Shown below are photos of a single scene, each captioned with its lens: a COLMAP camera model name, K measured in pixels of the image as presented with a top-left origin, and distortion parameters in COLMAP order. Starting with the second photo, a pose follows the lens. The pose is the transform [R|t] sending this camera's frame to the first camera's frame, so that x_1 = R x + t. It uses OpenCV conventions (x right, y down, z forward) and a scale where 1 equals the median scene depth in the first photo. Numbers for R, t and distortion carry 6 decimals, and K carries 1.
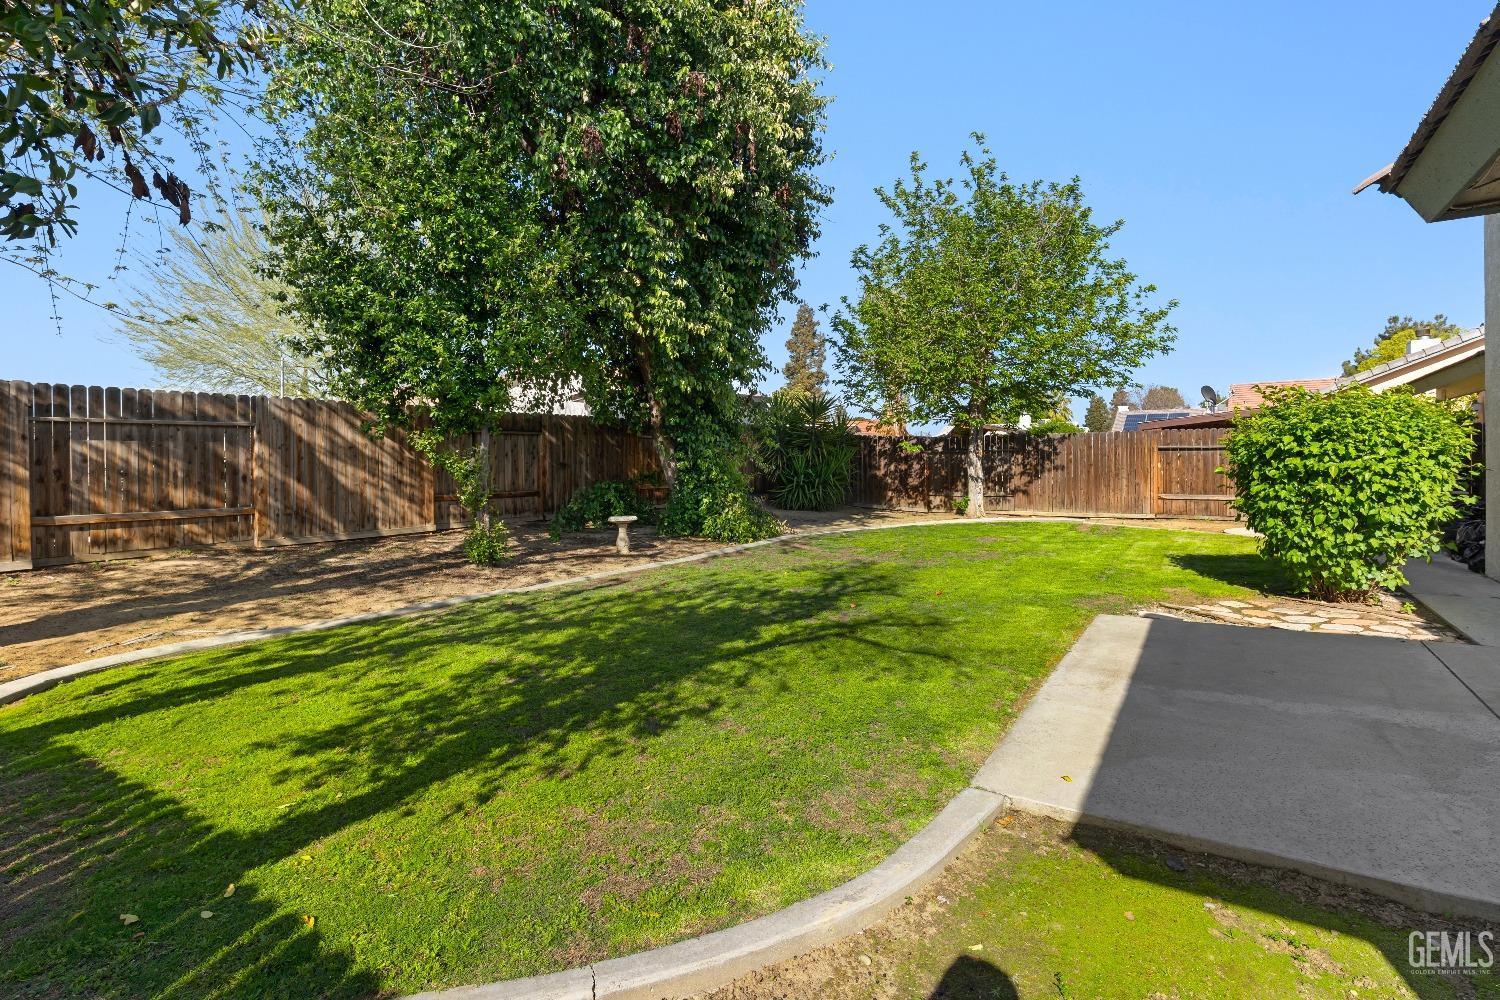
lens RADIAL K [[733.4, 0, 750.4], [0, 733.4, 482.3], [0, 0, 1]] dist [-0.000016, -0.000236]
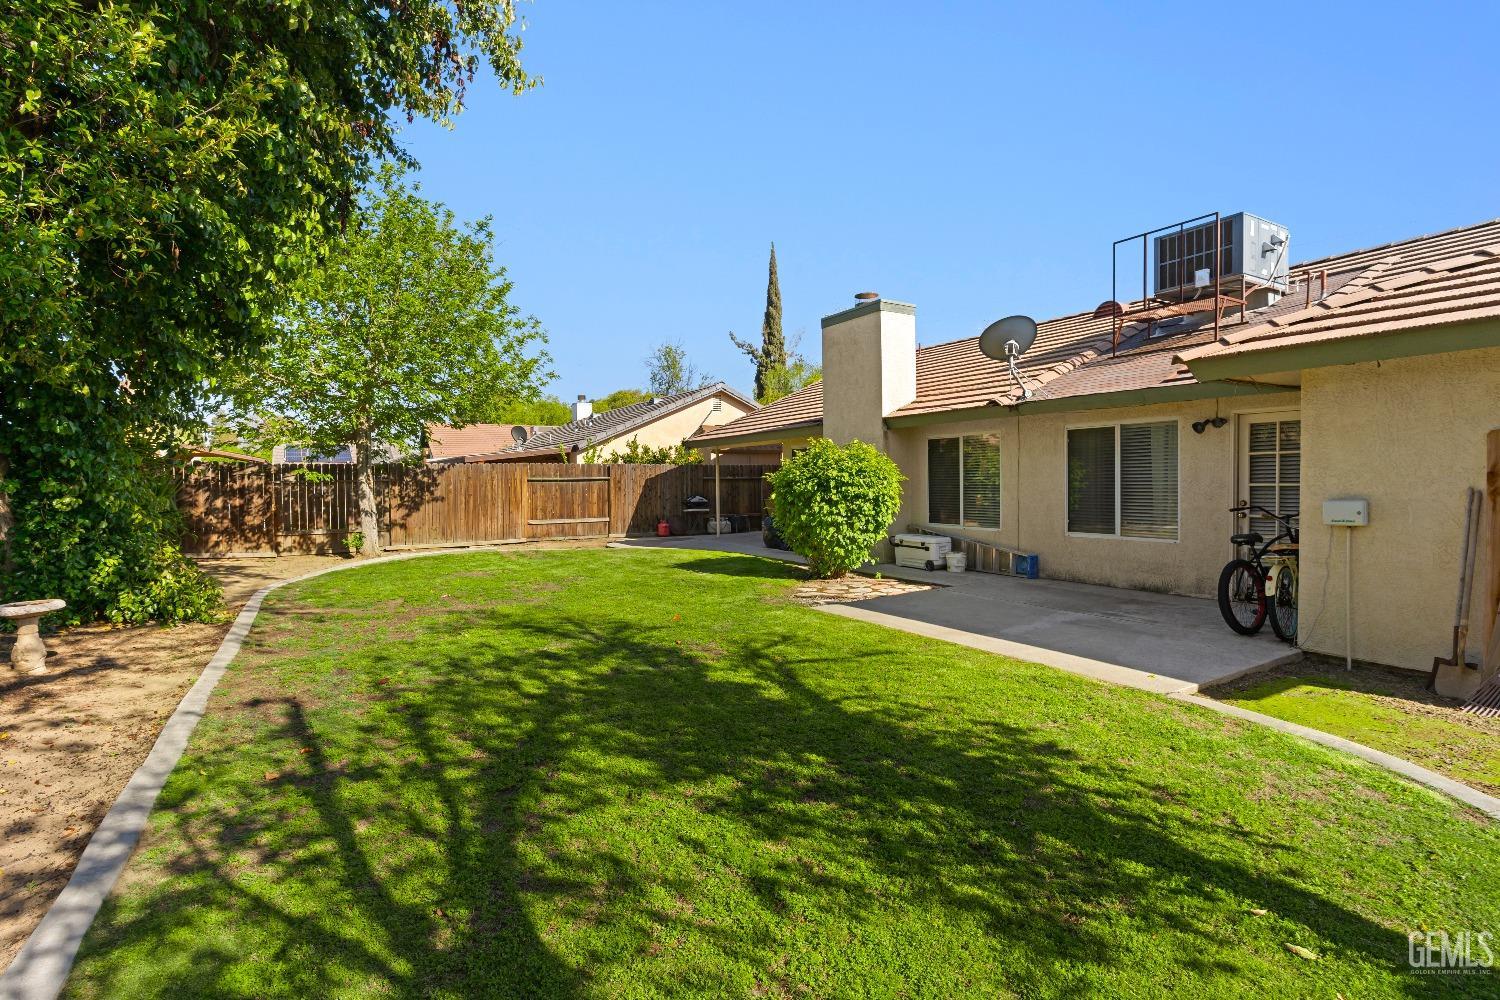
lens RADIAL K [[720.6, 0, 736.6], [0, 720.6, 509.4], [0, 0, 1]] dist [0.003697, 0.001081]
pose [[0.438745, -0.030276, 0.898102, -0.413290], [0.035910, 0.999225, 0.016142, -0.010641], [-0.897894, 0.025168, 0.439492, 0.321238]]
